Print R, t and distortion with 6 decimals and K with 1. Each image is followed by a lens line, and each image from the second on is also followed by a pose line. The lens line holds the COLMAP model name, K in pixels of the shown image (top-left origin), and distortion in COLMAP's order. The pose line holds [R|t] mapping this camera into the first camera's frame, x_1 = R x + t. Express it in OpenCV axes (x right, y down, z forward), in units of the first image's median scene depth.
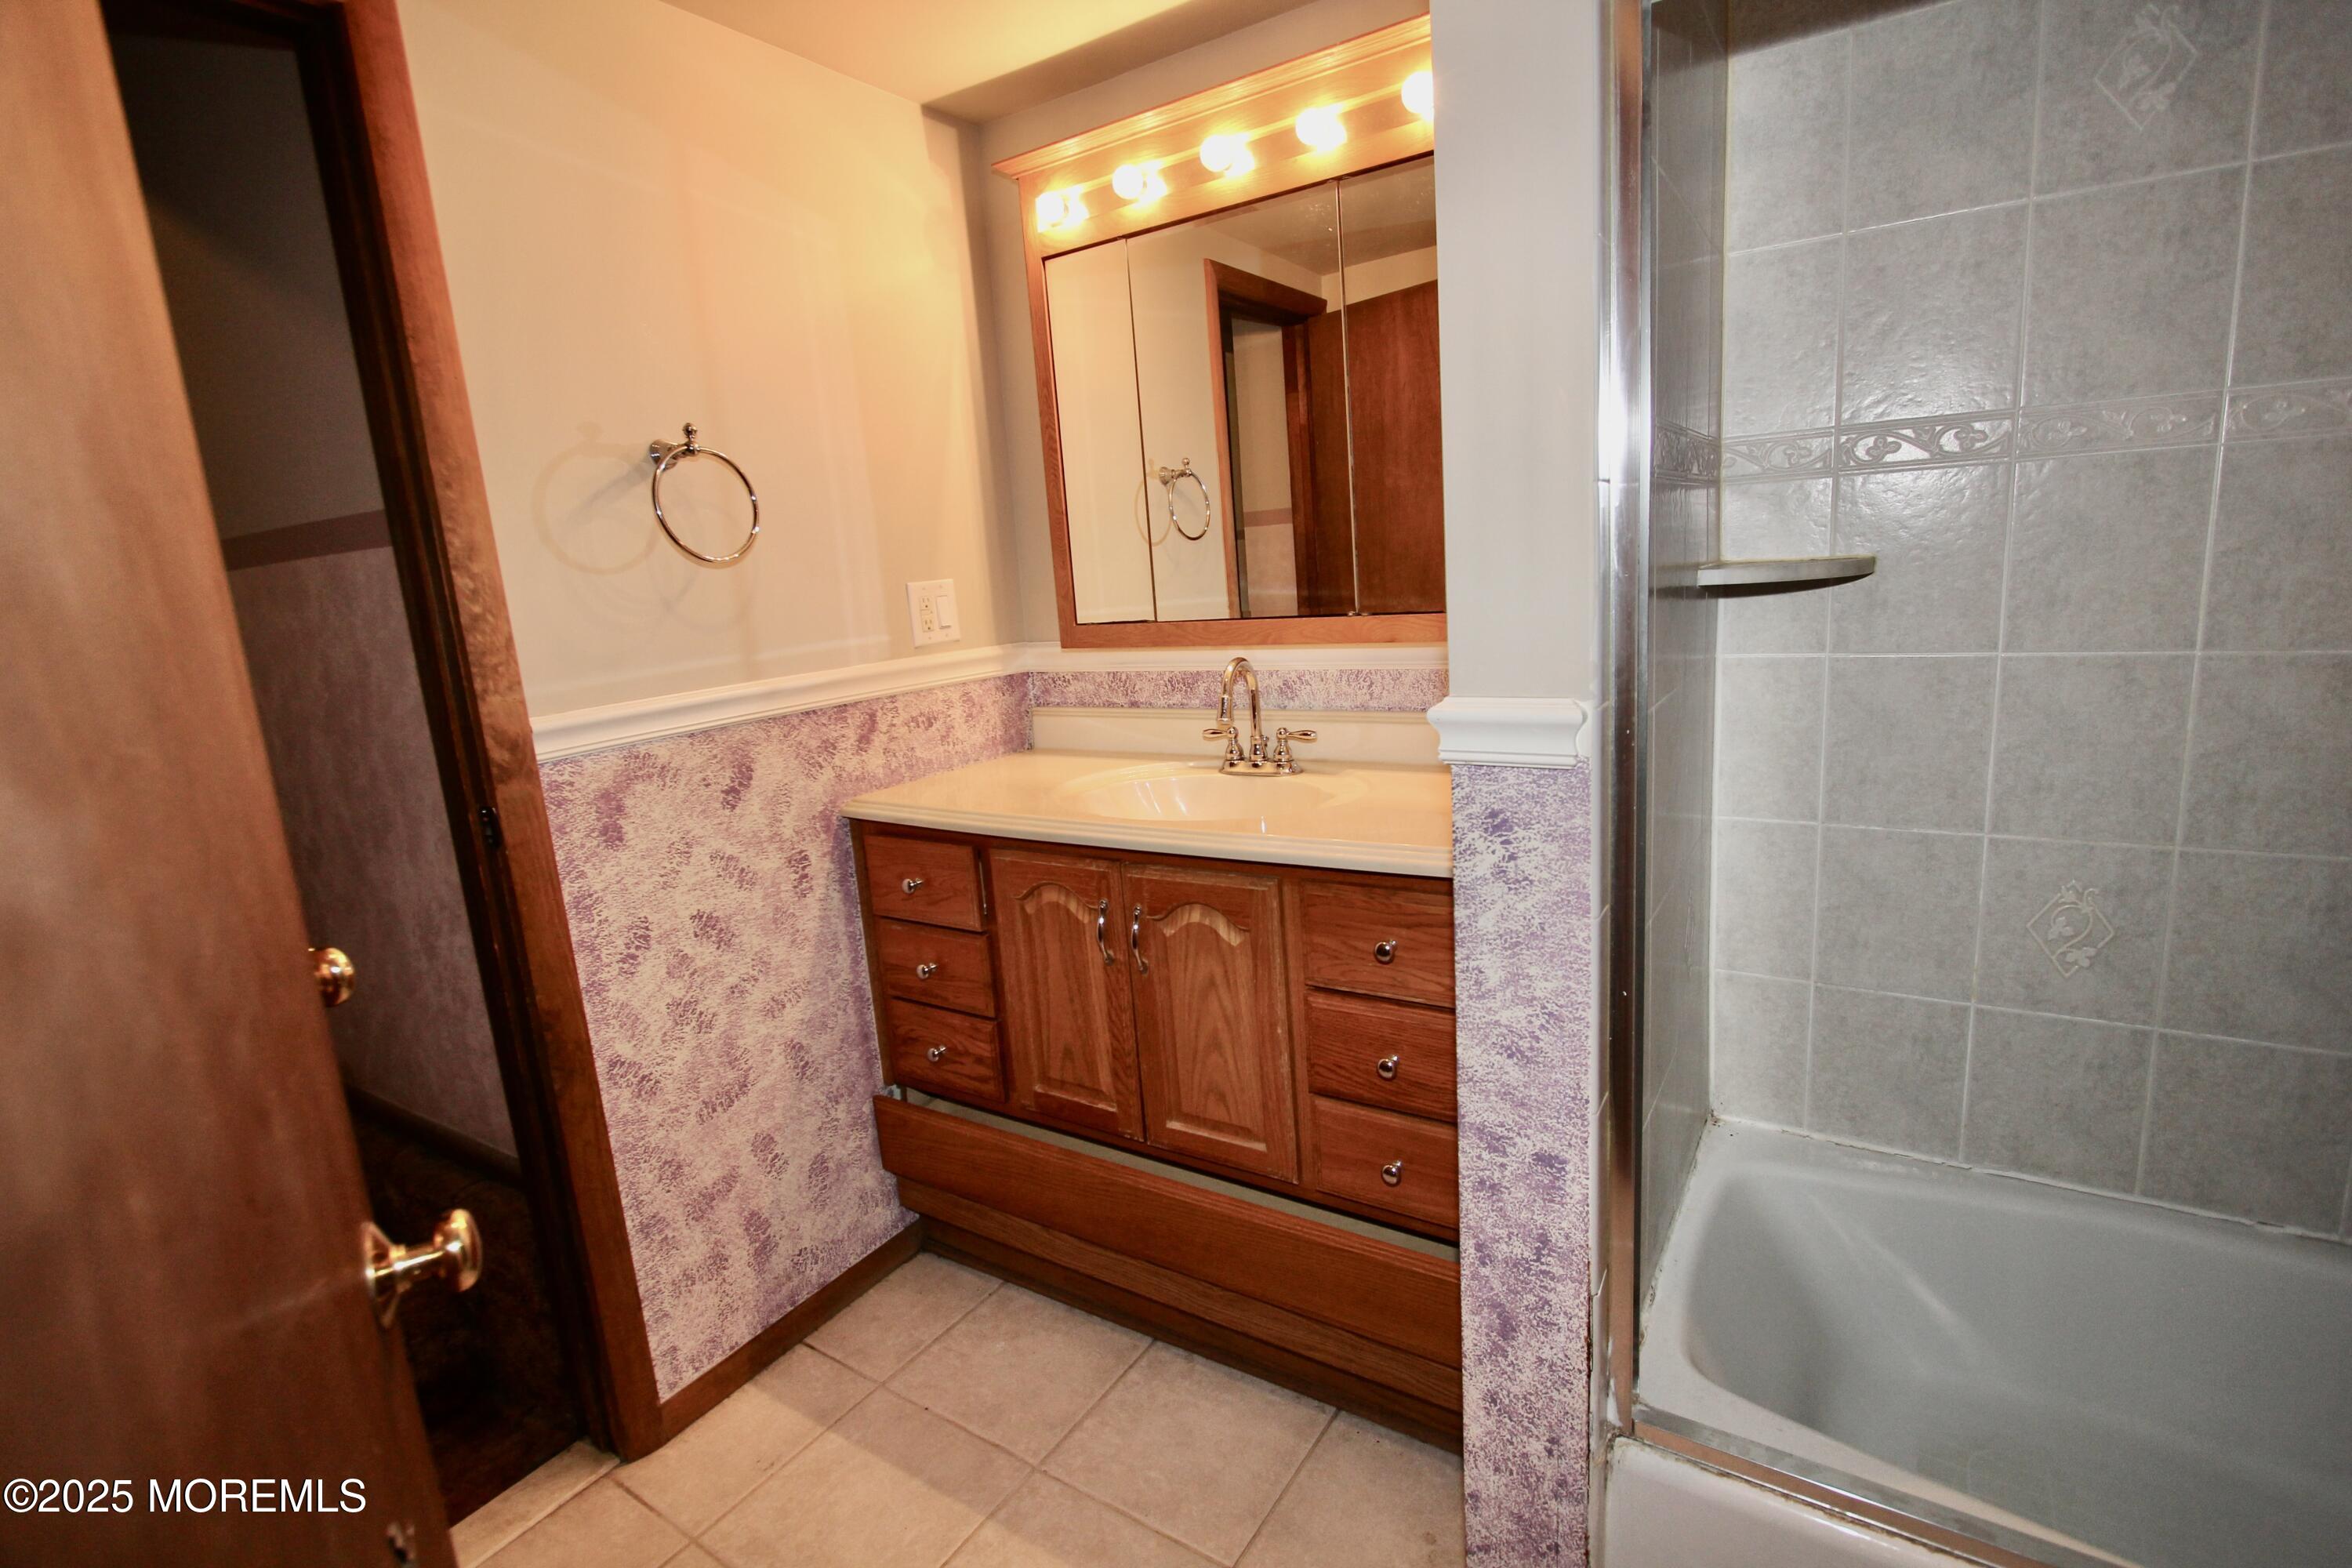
lens RADIAL K [[1091.6, 0, 1179.4], [0, 1091.6, 778.1], [0, 0, 1]] dist [-0.010755, -0.000381]
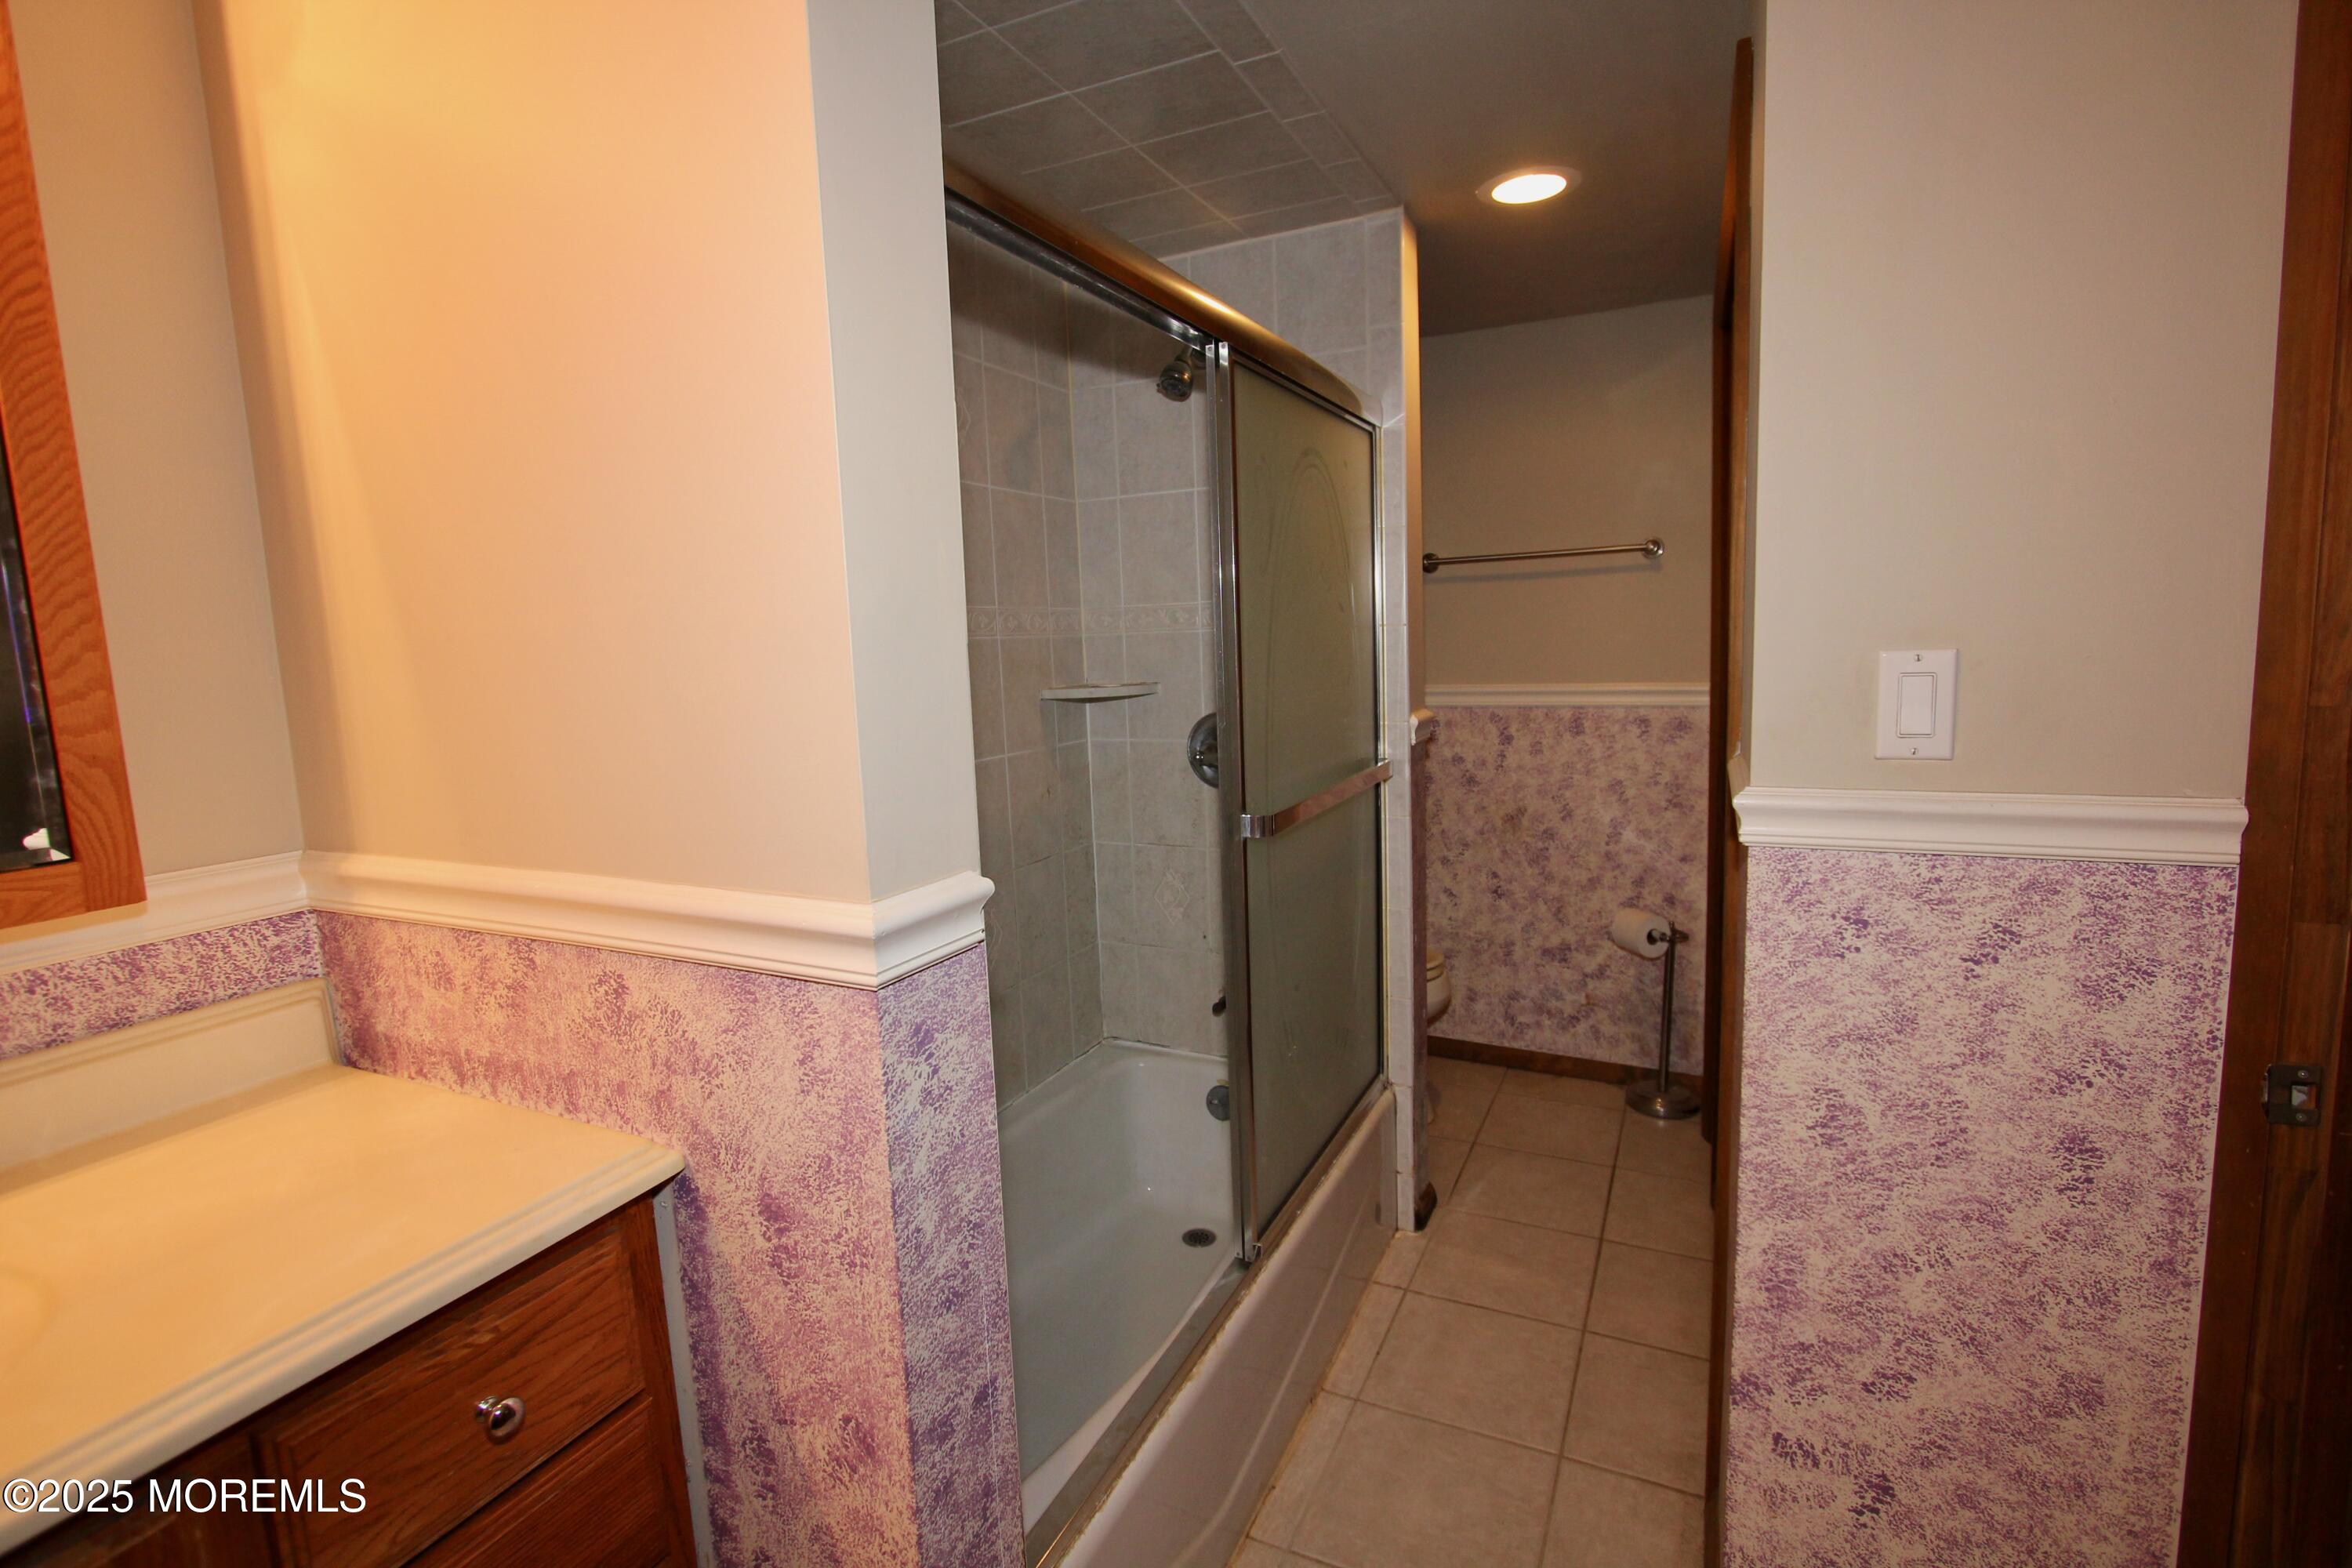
lens RADIAL K [[1091.6, 0, 1175.7], [0, 1091.6, 780.3], [0, 0, 1]] dist [-0.010755, -0.000381]
pose [[-0.128174, -0.055428, 0.990202, -0.542120], [0.247146, 0.965153, 0.086017, -0.171089], [-0.960463, 0.255750, -0.110009, 0.846065]]
